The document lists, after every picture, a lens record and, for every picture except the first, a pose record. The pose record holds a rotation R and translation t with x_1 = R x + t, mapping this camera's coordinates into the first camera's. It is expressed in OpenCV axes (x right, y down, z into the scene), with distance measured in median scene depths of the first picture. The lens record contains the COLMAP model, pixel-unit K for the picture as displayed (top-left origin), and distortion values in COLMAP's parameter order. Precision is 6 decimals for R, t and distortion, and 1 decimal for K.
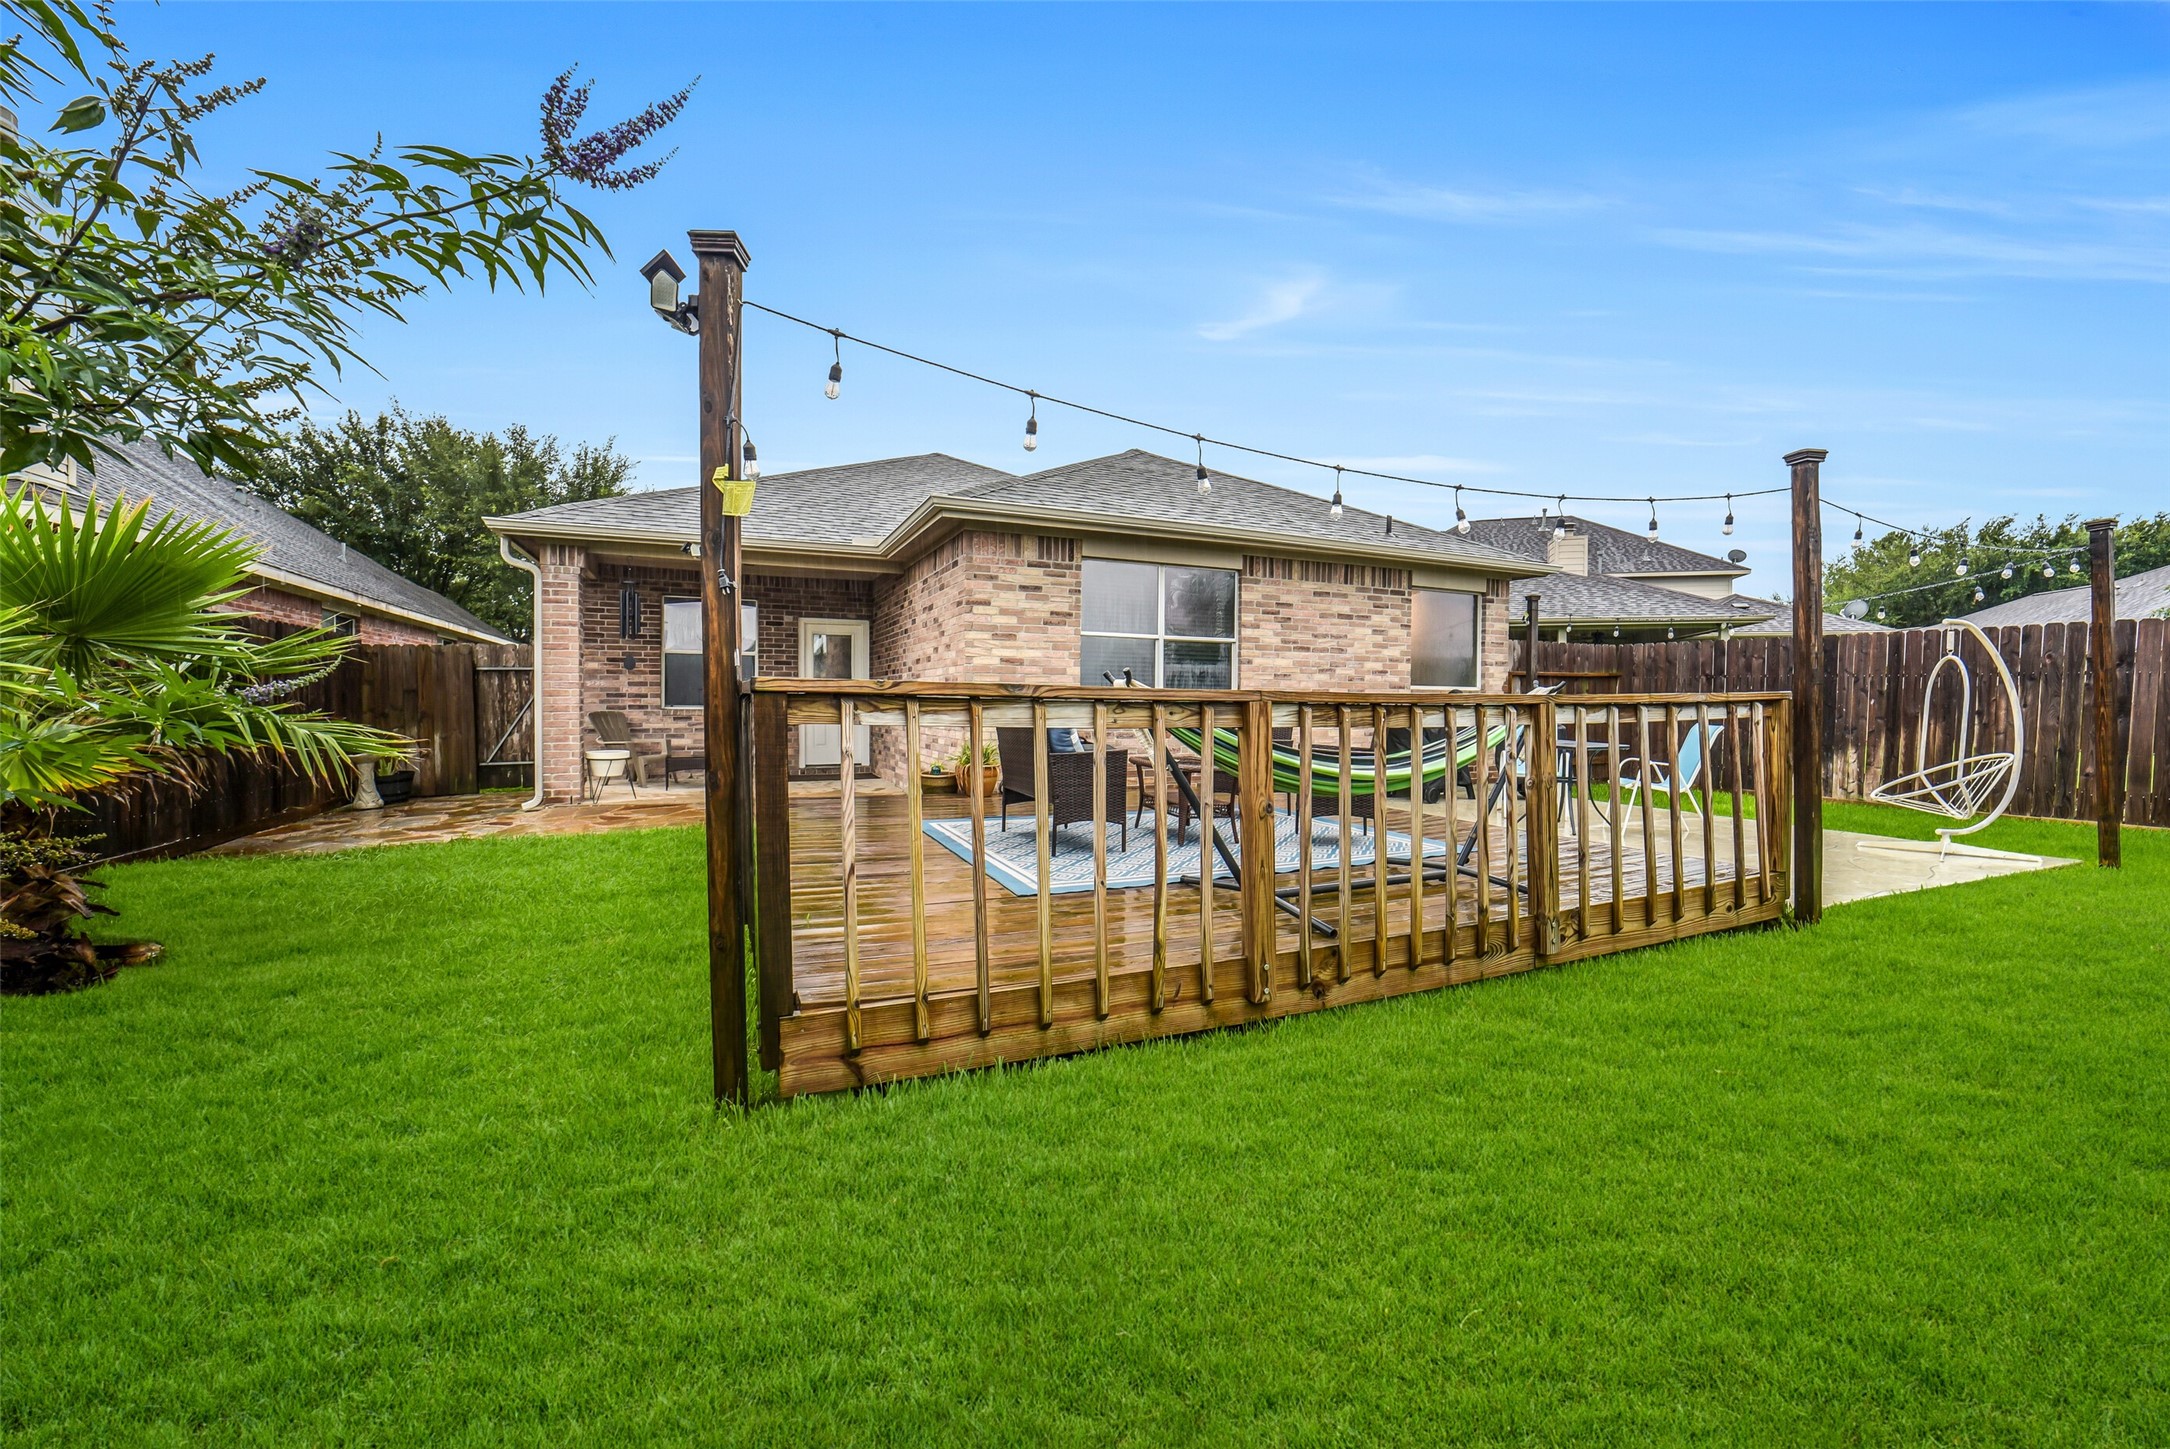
lens RADIAL K [[876.4, 0, 1098.0], [0, 876.4, 700.4], [0, 0, 1]] dist [-0.042875, 0.014848]
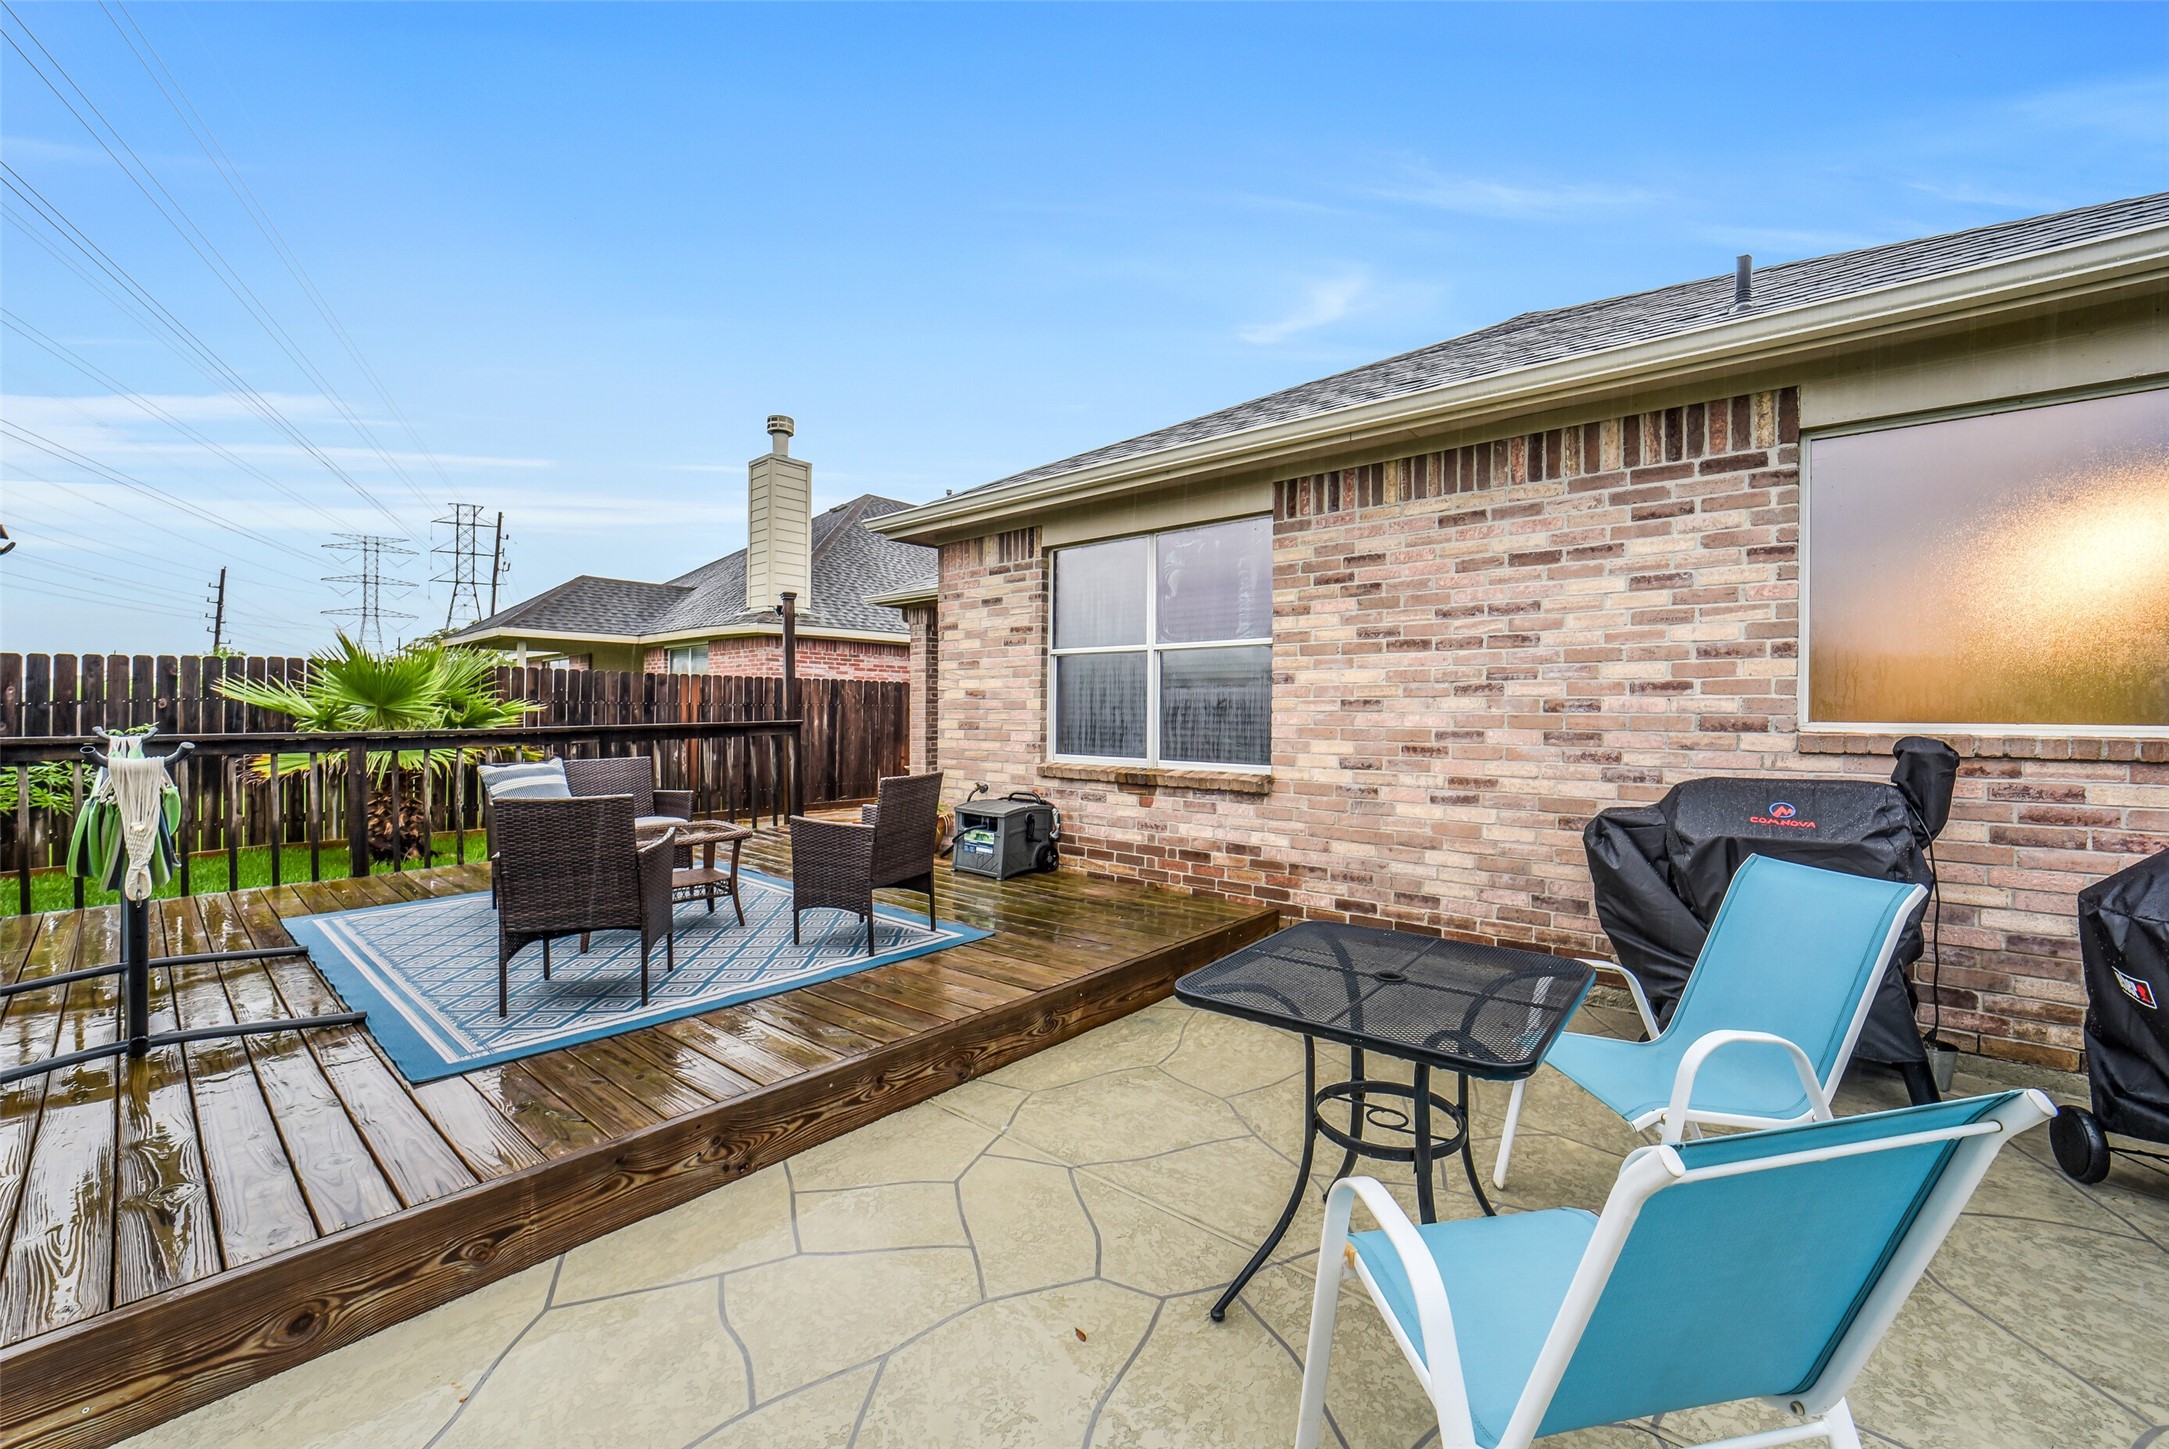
lens RADIAL K [[869.8, 0, 1091.0], [0, 869.8, 716.8], [0, 0, 1]] dist [-0.036458, 0.008630]
pose [[0.410288, -0.000449, -0.911956, 0.611797], [-0.002498, 0.999996, -0.001616, -0.019888], [0.911953, 0.002941, 0.410285, 0.679600]]
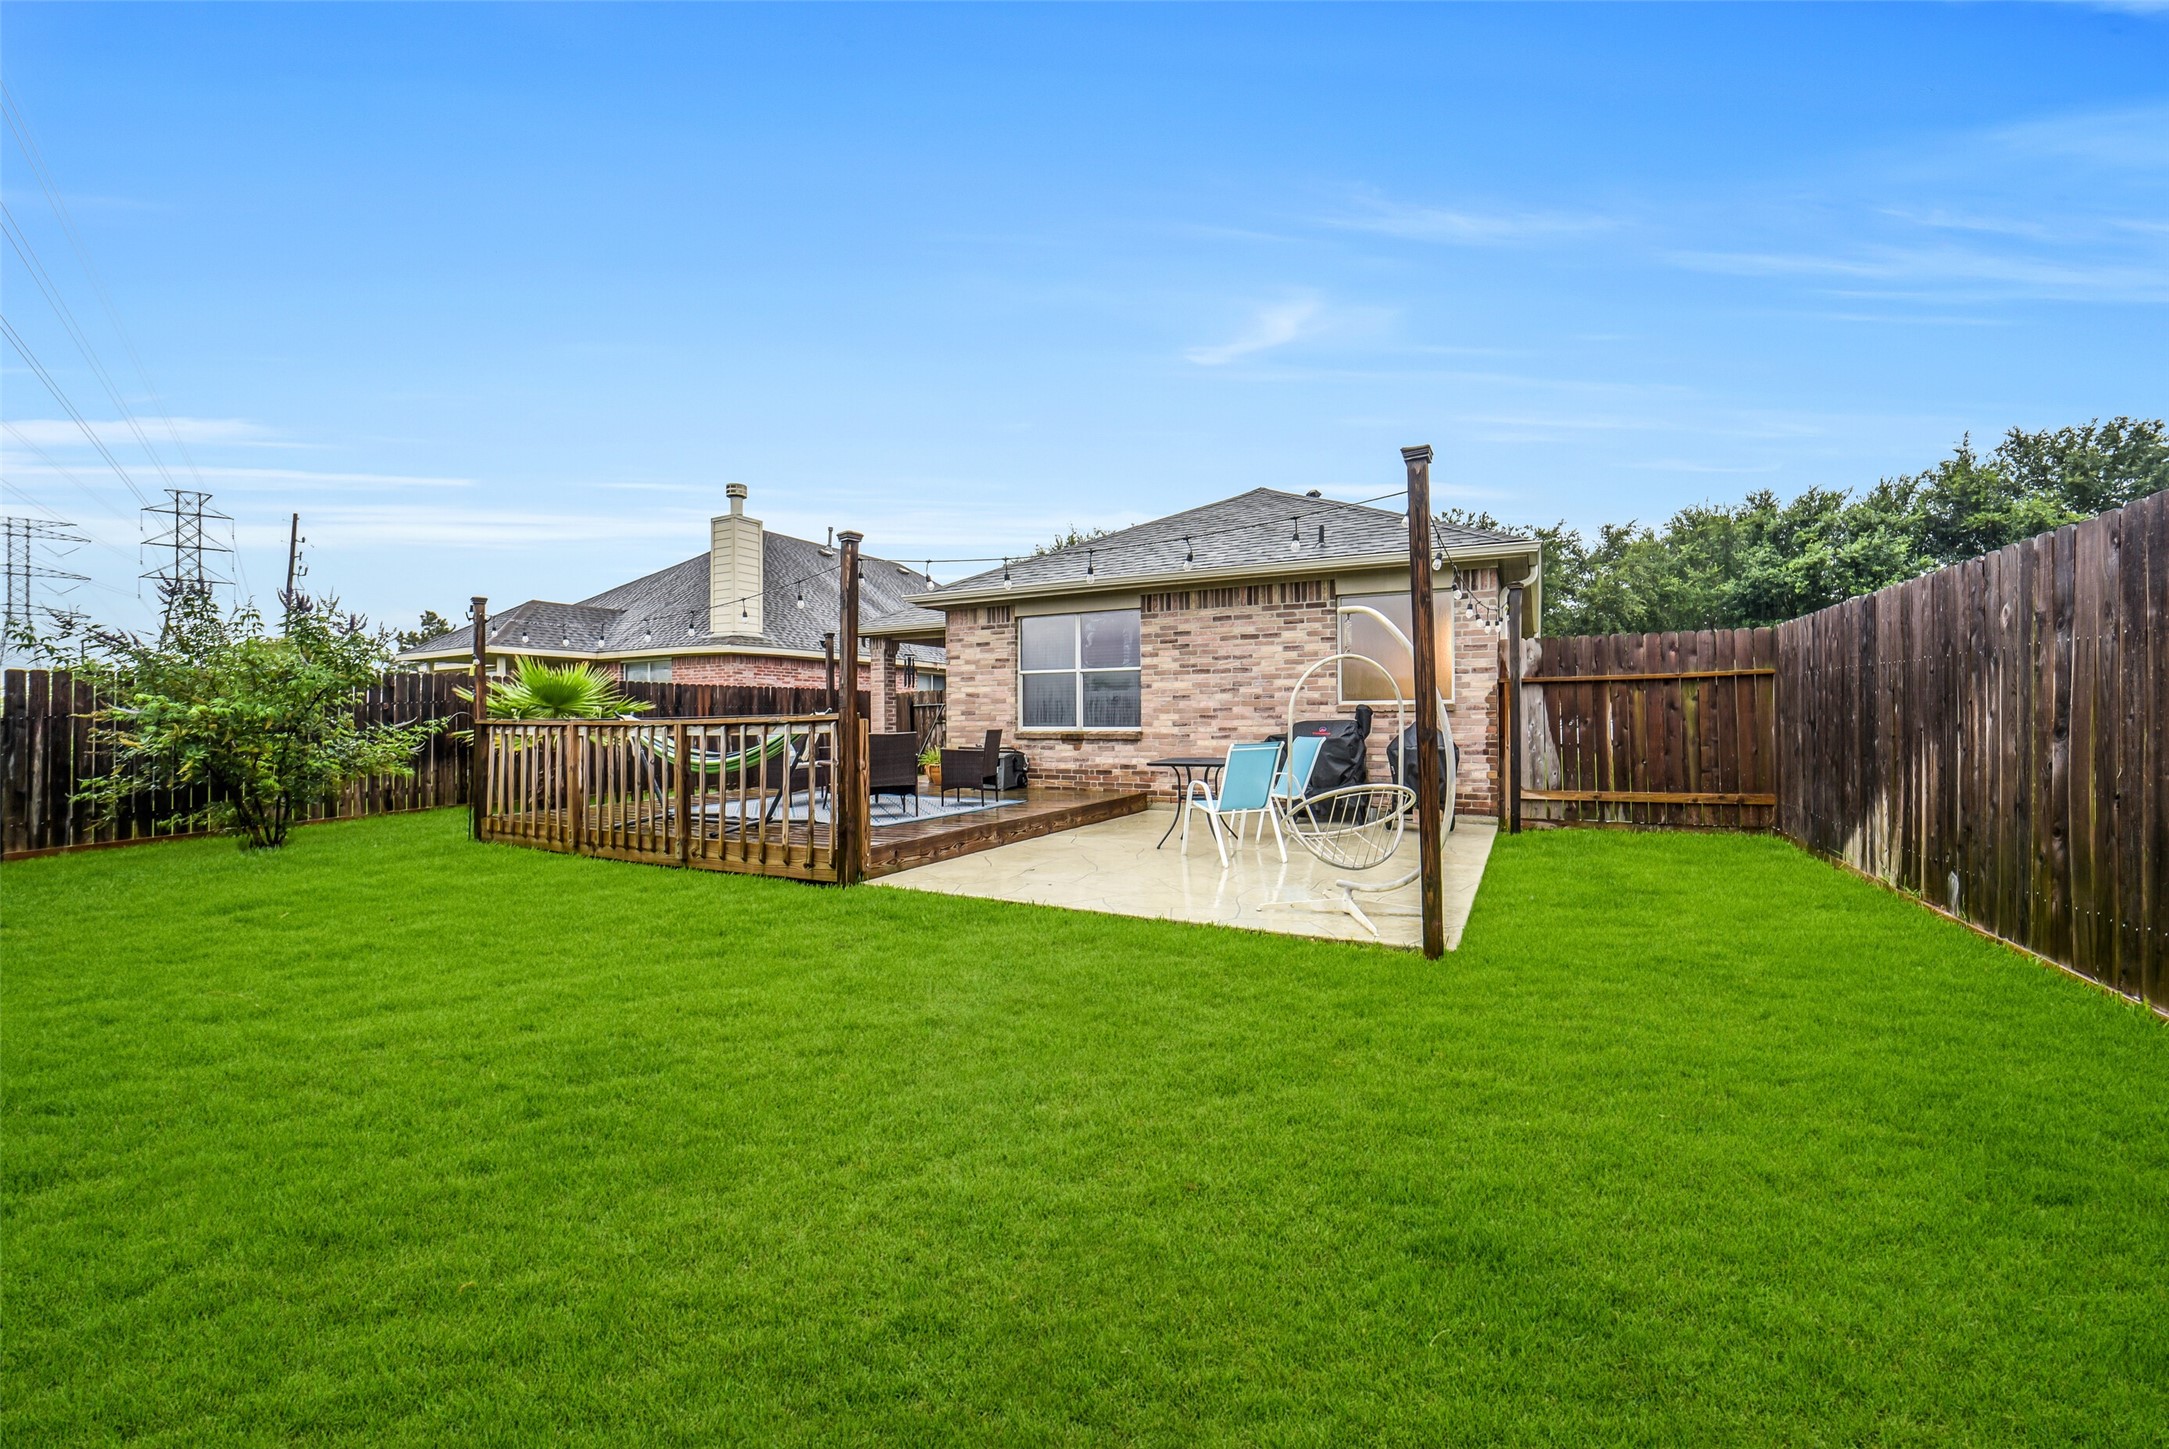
lens RADIAL K [[869.8, 0, 1091.0], [0, 869.8, 716.8], [0, 0, 1]] dist [-0.036458, 0.008630]
pose [[0.603079, -0.014531, -0.797549, 1.054468], [0.011179, 0.999890, -0.009765, 0.006986], [0.797603, -0.003027, 0.603175, 0.246532]]
